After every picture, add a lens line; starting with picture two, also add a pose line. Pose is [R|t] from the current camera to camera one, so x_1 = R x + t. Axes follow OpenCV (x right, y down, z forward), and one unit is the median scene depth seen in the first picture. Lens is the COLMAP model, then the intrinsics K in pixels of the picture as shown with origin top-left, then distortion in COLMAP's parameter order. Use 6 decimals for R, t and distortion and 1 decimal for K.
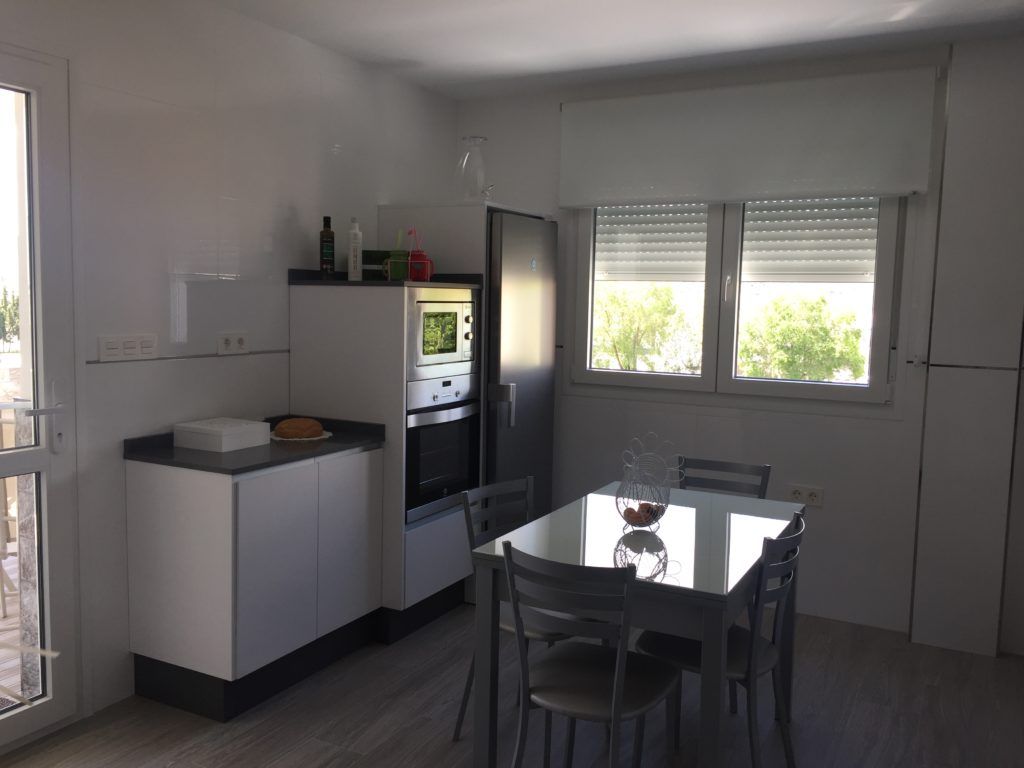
lens RADIAL K [[866.4, 0, 512.2], [0, 866.4, 383.2], [0, 0, 1]] dist [0.016481, -0.006579]
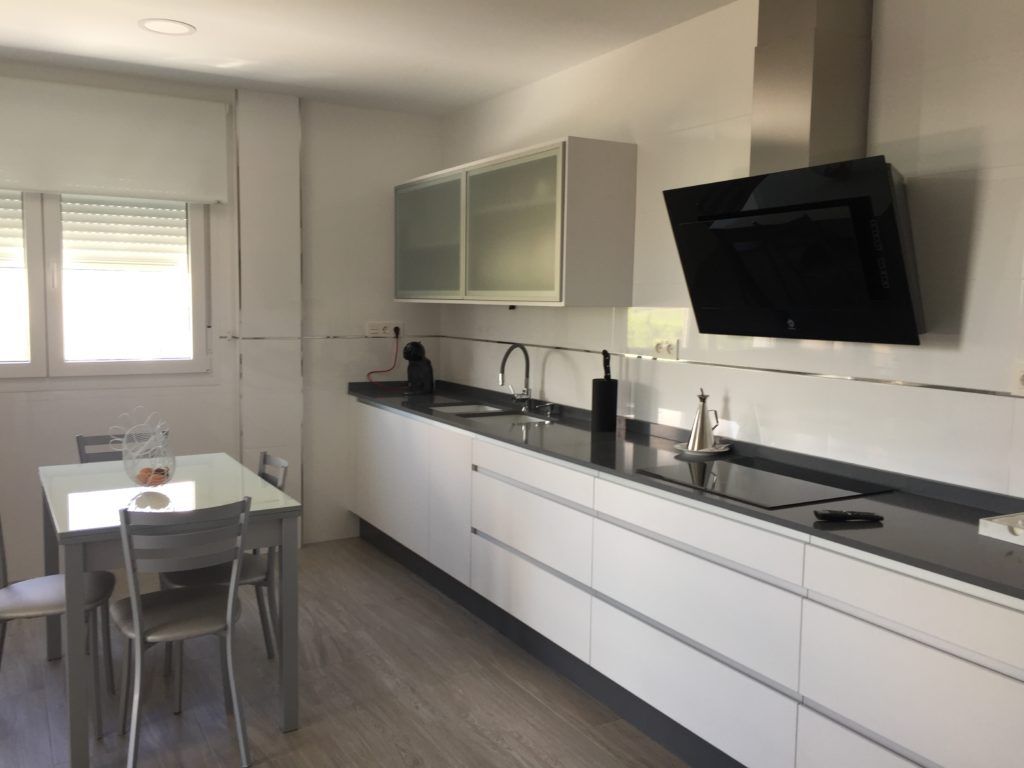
lens RADIAL K [[866.4, 0, 515.5], [0, 866.4, 383.8], [0, 0, 1]] dist [0.016481, -0.006579]
pose [[0.524714, -0.092751, 0.846211, -0.385307], [0.072667, 0.995299, 0.064033, -0.007363], [-0.848171, 0.027893, 0.528987, -0.017089]]
